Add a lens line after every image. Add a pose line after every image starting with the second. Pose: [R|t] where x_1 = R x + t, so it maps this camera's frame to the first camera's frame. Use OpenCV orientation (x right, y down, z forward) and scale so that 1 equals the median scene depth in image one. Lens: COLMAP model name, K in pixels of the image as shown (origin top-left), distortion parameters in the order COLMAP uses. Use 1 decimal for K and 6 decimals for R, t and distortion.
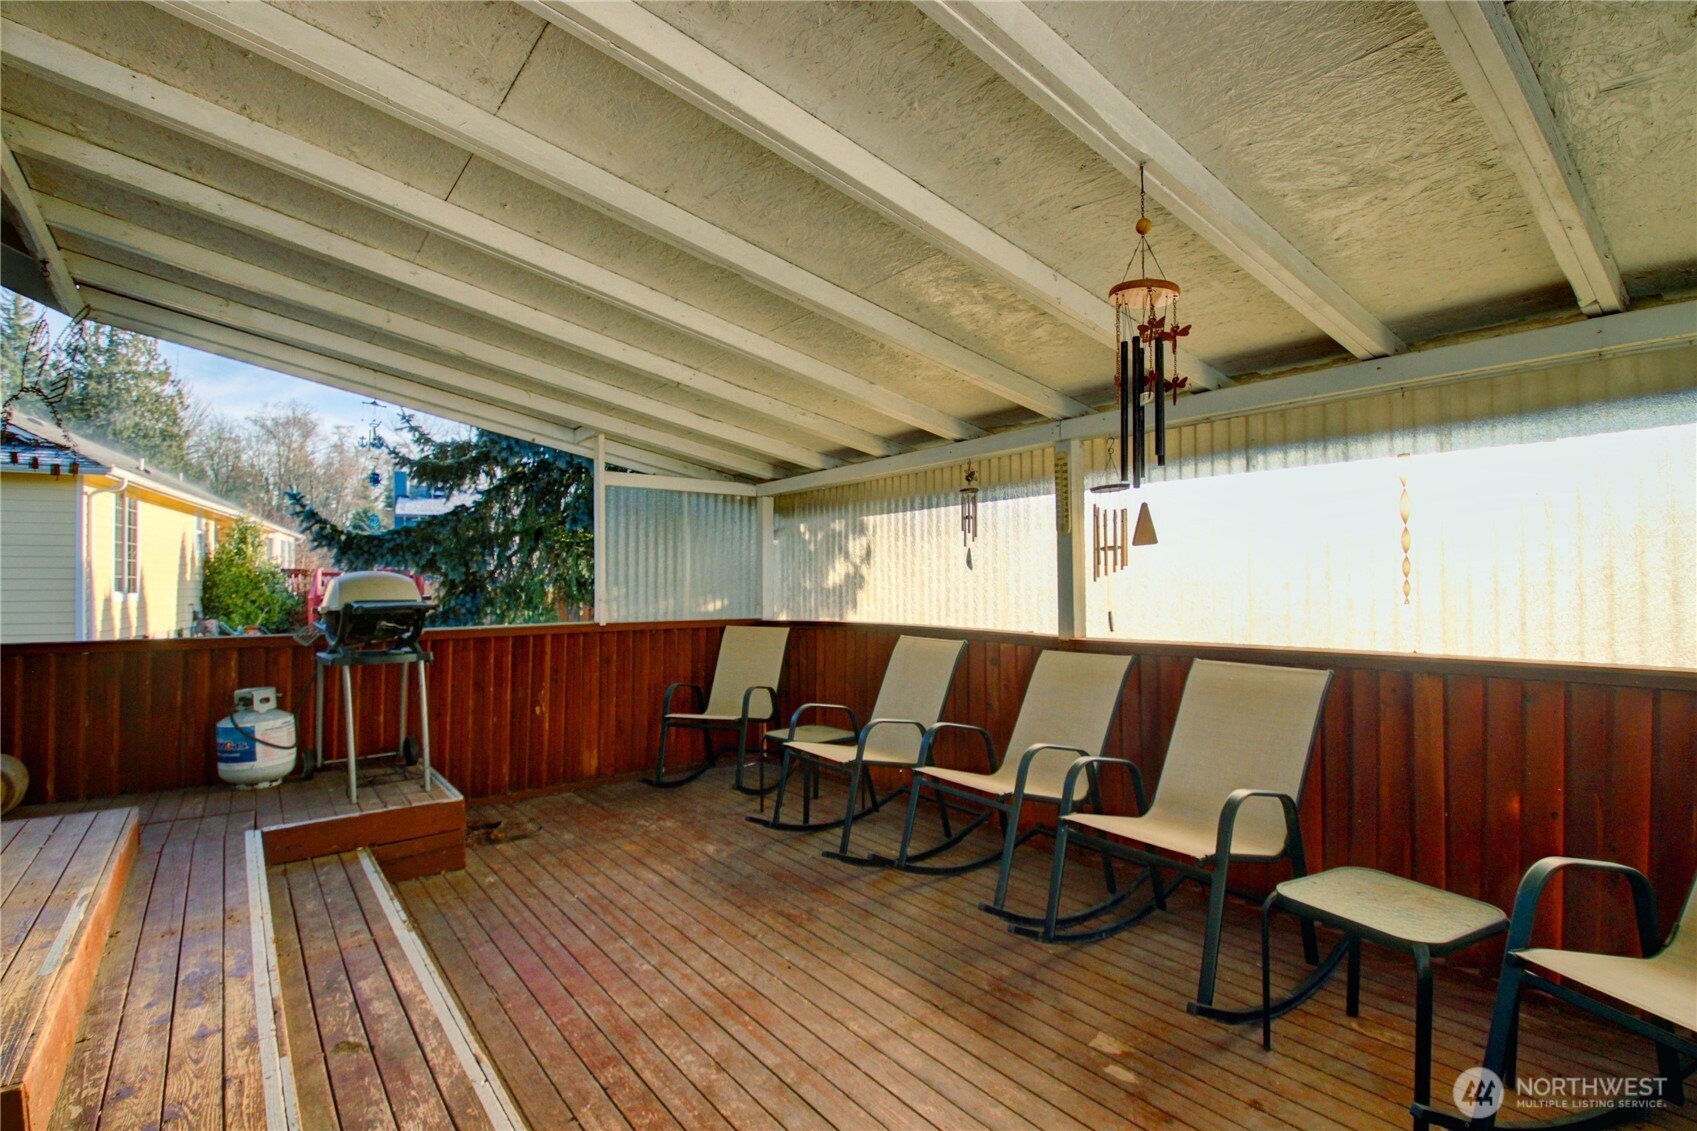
lens RADIAL K [[785.2, 0, 857.6], [0, 785.2, 572.5], [0, 0, 1]] dist [-0.009718, -0.009039]
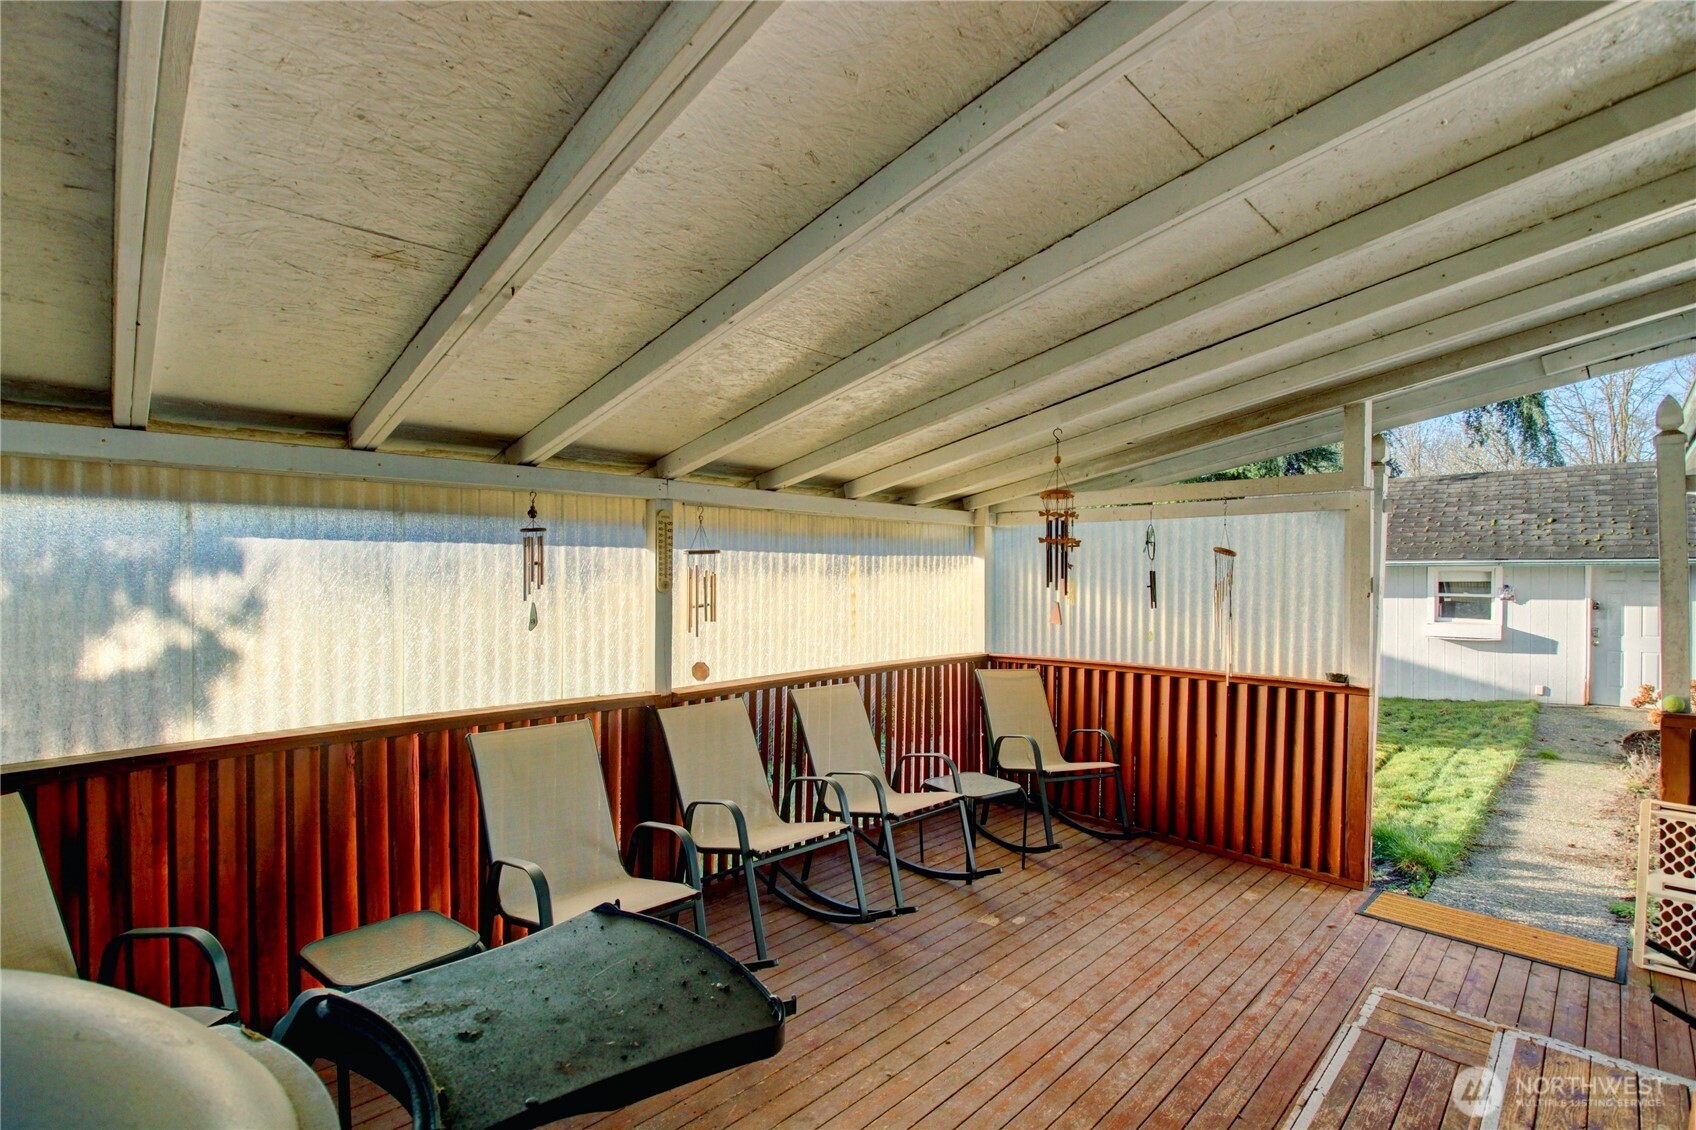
lens RADIAL K [[784.7, 0, 827.1], [0, 784.7, 567.4], [0, 0, 1]] dist [-0.009718, -0.009039]
pose [[-0.097475, 0.008805, 0.995199, -0.800978], [-0.015329, 0.999829, -0.010347, -0.074544], [-0.995120, -0.016264, -0.097323, 0.934832]]
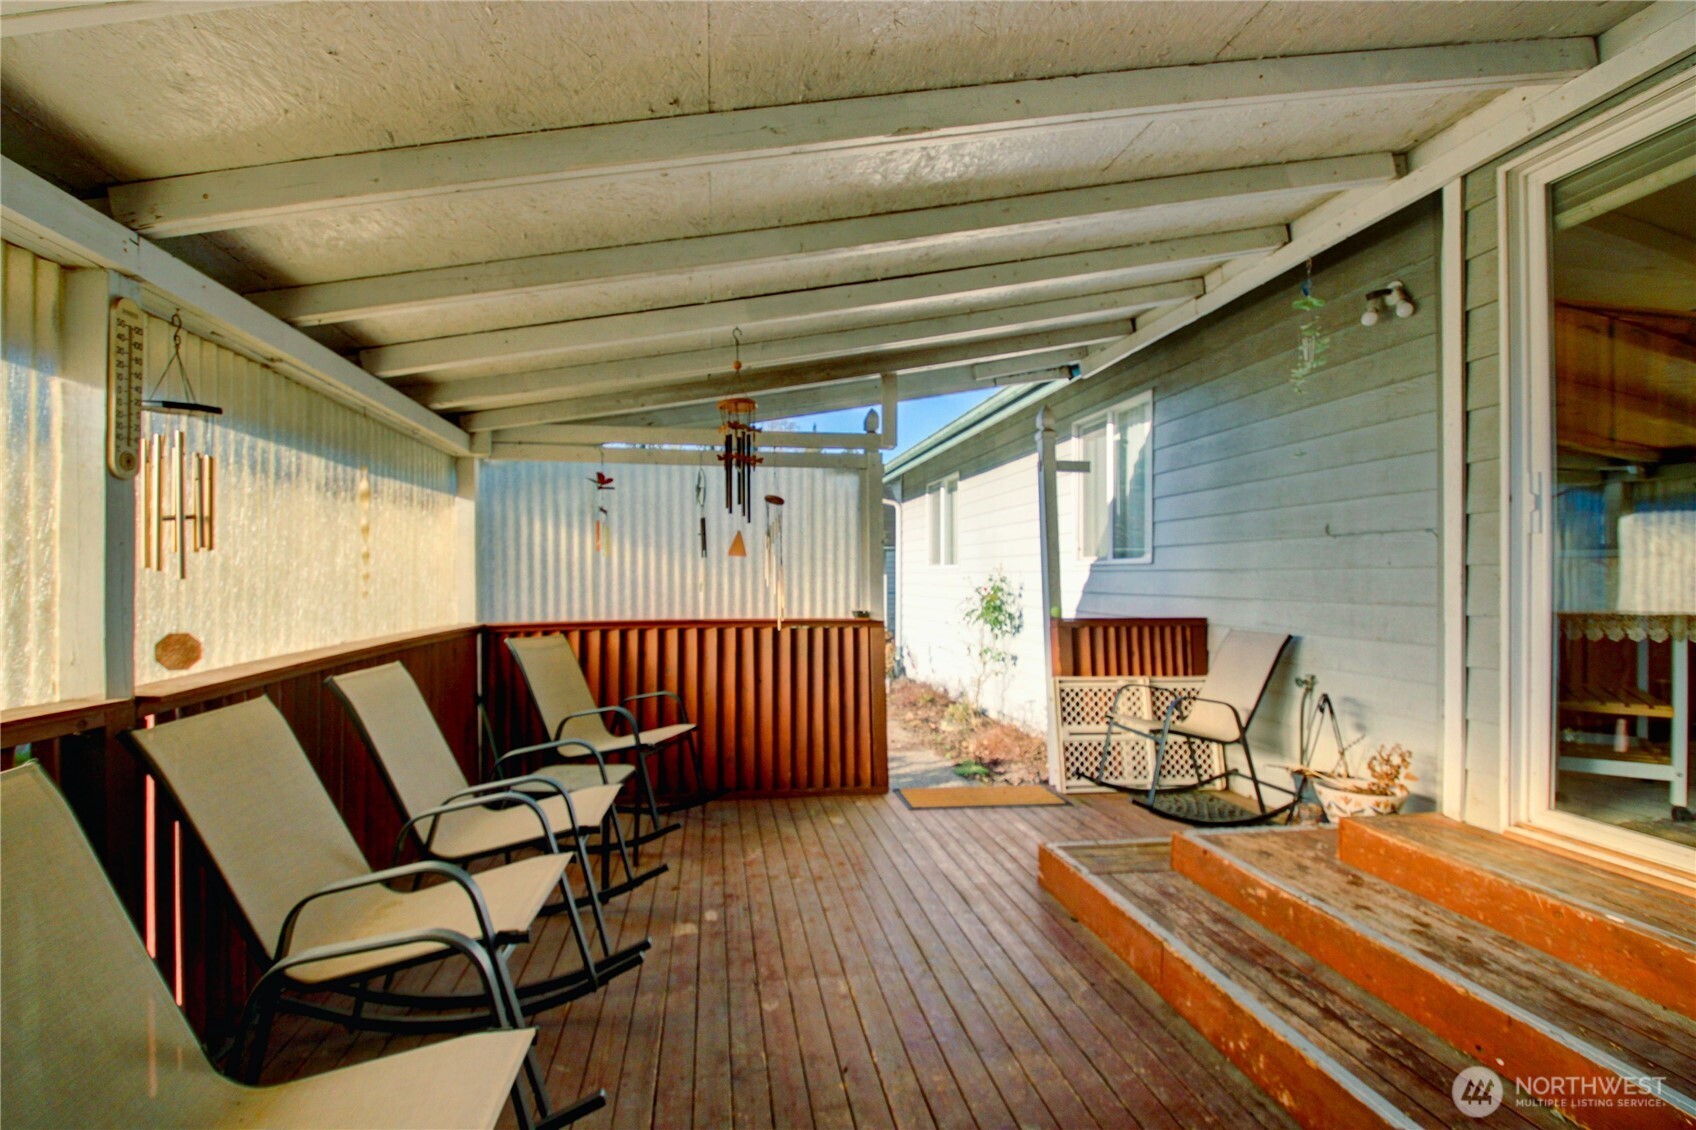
lens RADIAL K [[784.7, 0, 840.8], [0, 784.7, 573.0], [0, 0, 1]] dist [-0.009718, -0.009039]
pose [[-0.865843, 0.003465, 0.500304, -0.346649], [-0.003488, 0.999910, -0.012961, 0.015014], [-0.500304, -0.012967, -0.865753, 1.240429]]
